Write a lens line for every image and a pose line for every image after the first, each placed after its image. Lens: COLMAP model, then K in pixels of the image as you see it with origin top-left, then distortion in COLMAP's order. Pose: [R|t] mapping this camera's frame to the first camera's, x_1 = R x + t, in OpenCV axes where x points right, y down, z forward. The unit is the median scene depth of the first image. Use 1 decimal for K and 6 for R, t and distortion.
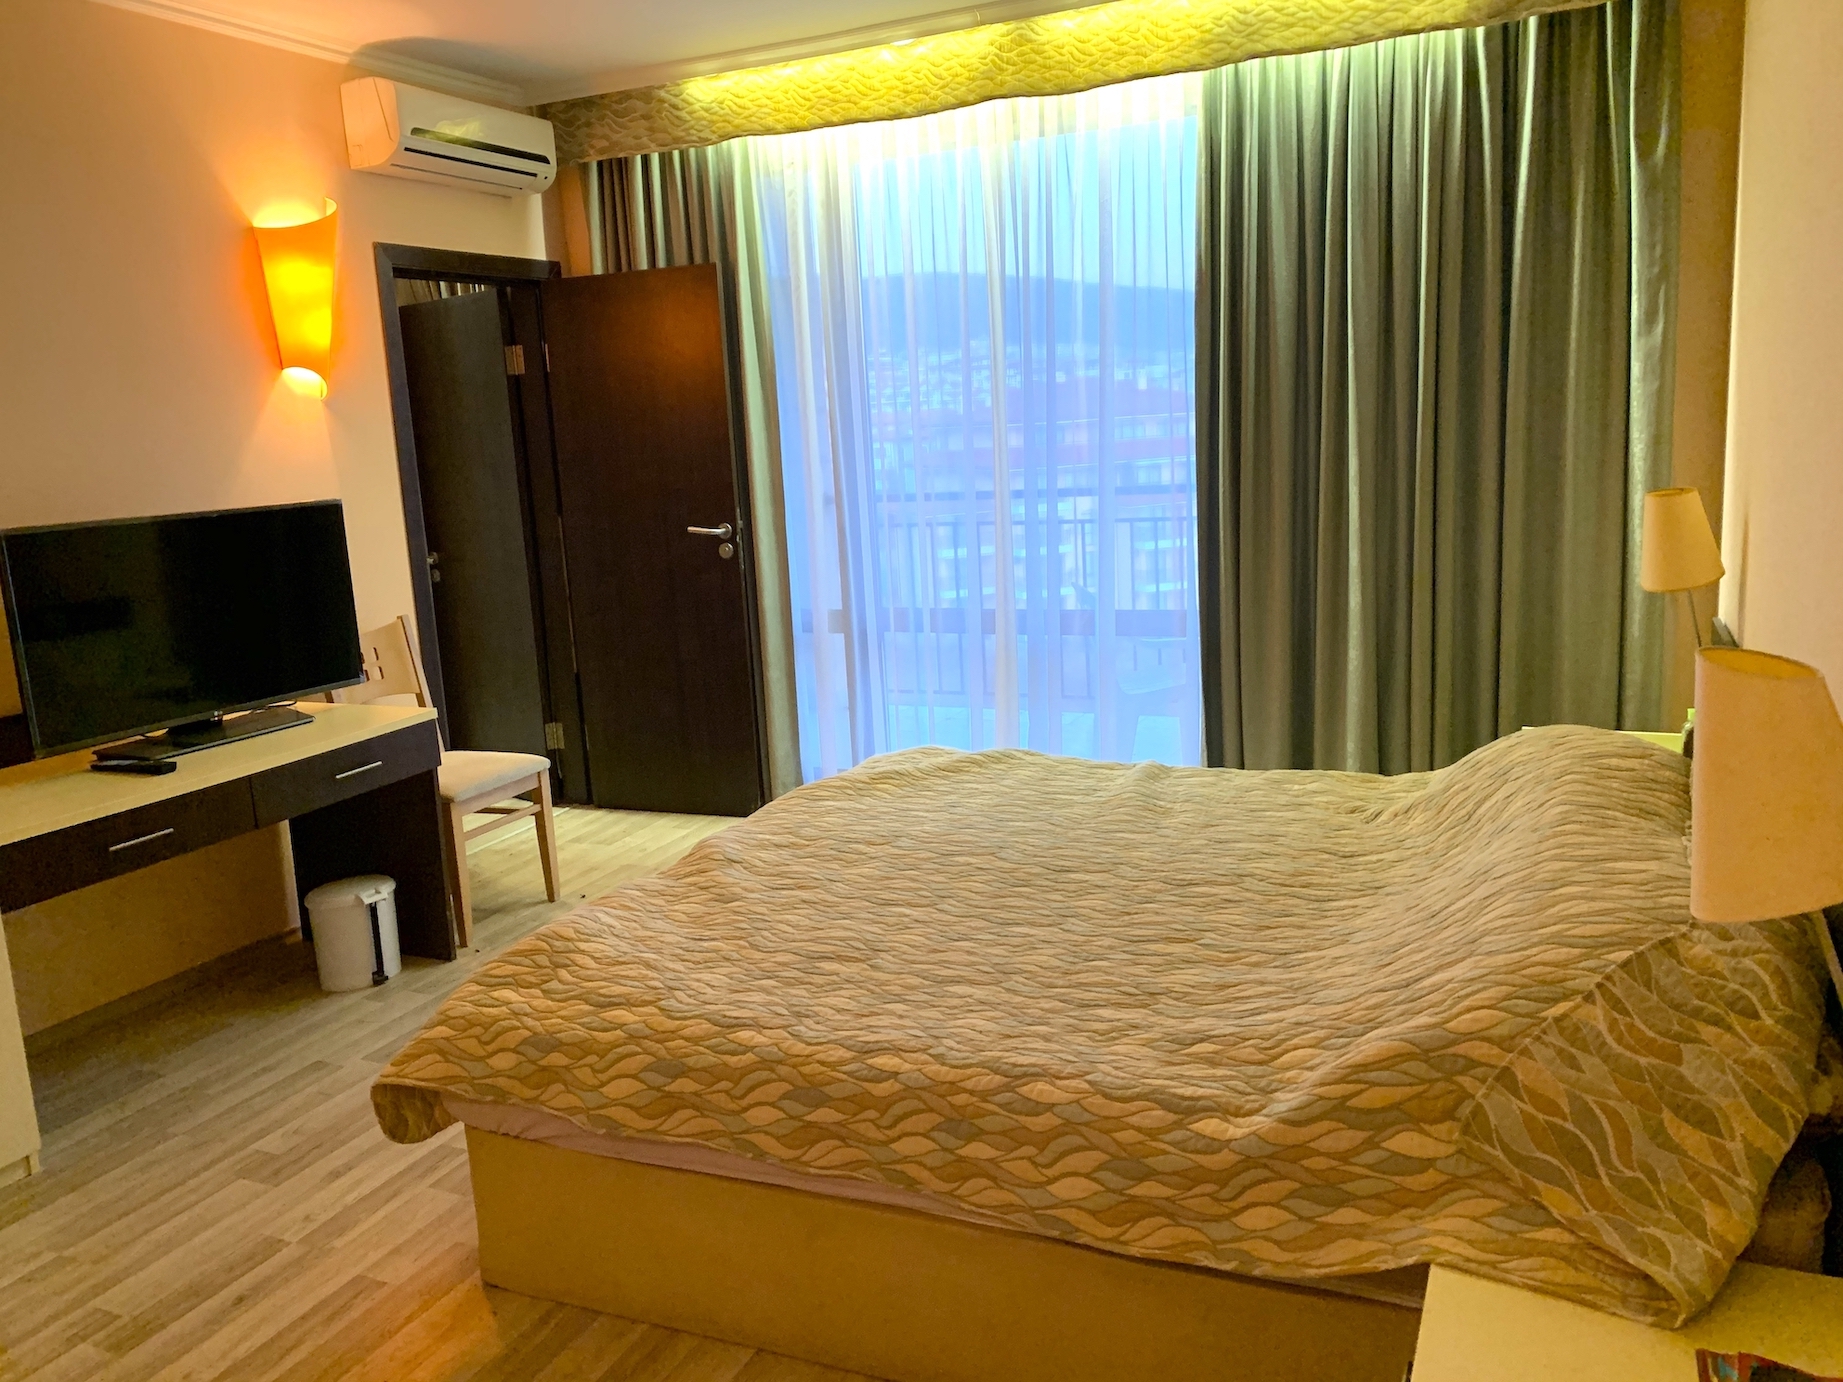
lens RADIAL K [[1423.2, 0, 923.5], [0, 1423.2, 691.4], [0, 0, 1]] dist [0.031000, -0.029080]
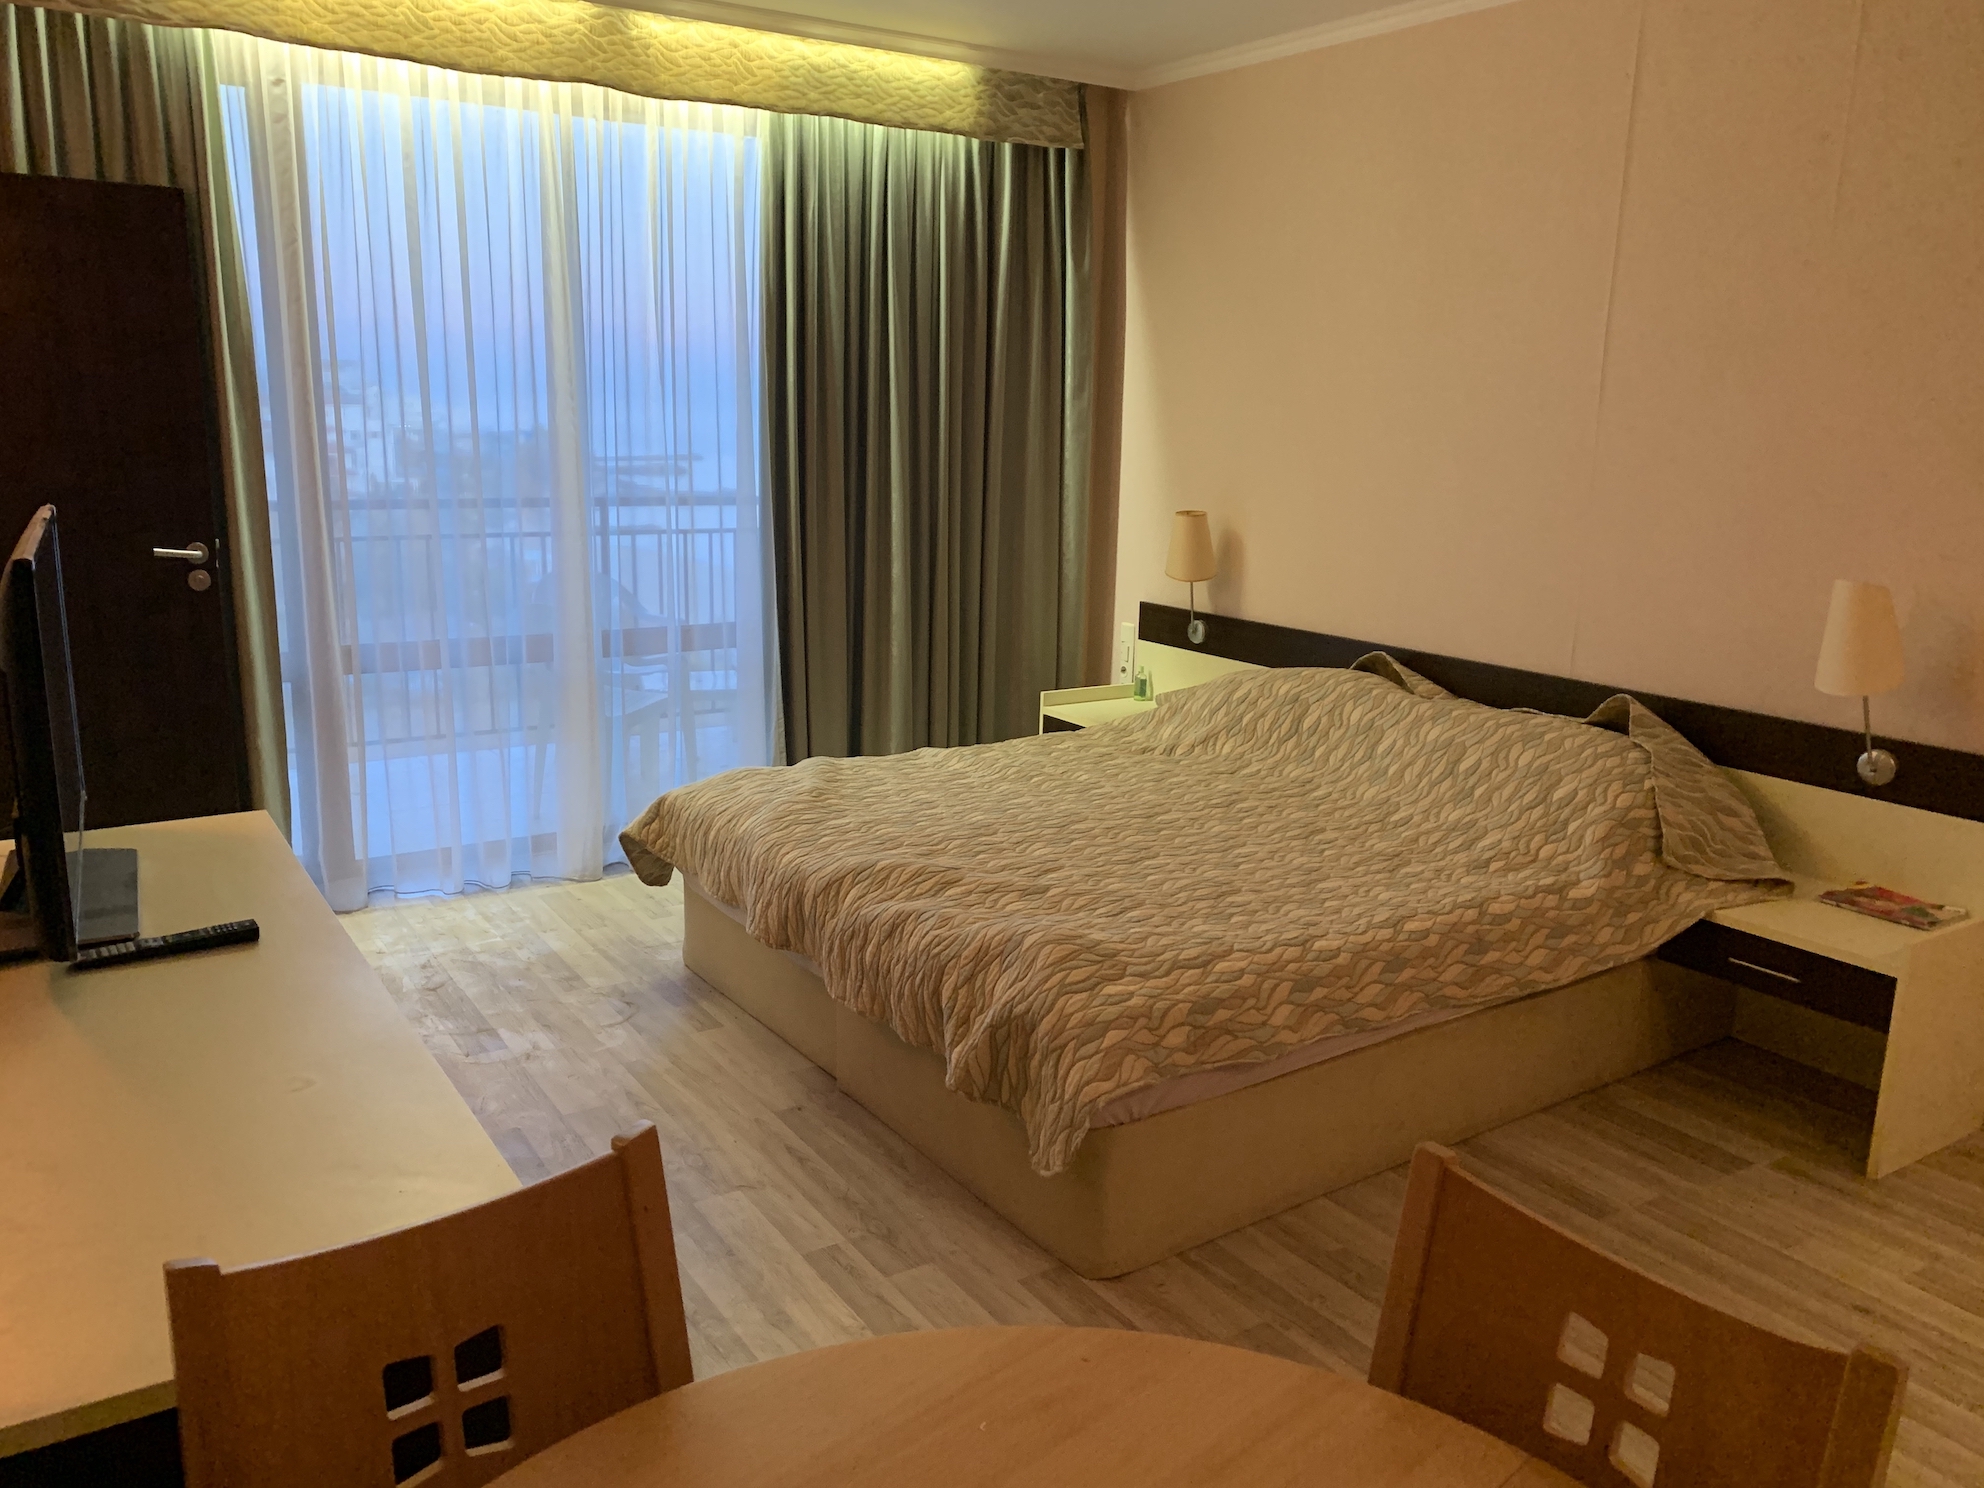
lens RADIAL K [[1532.1, 0, 996.8], [0, 1532.1, 741.0], [0, 0, 1]] dist [0.031000, -0.029080]
pose [[0.518622, -0.119445, 0.846620, -1.133147], [0.111732, 0.991170, 0.071394, -0.050235], [-0.847672, 0.057568, 0.527388, 0.429789]]
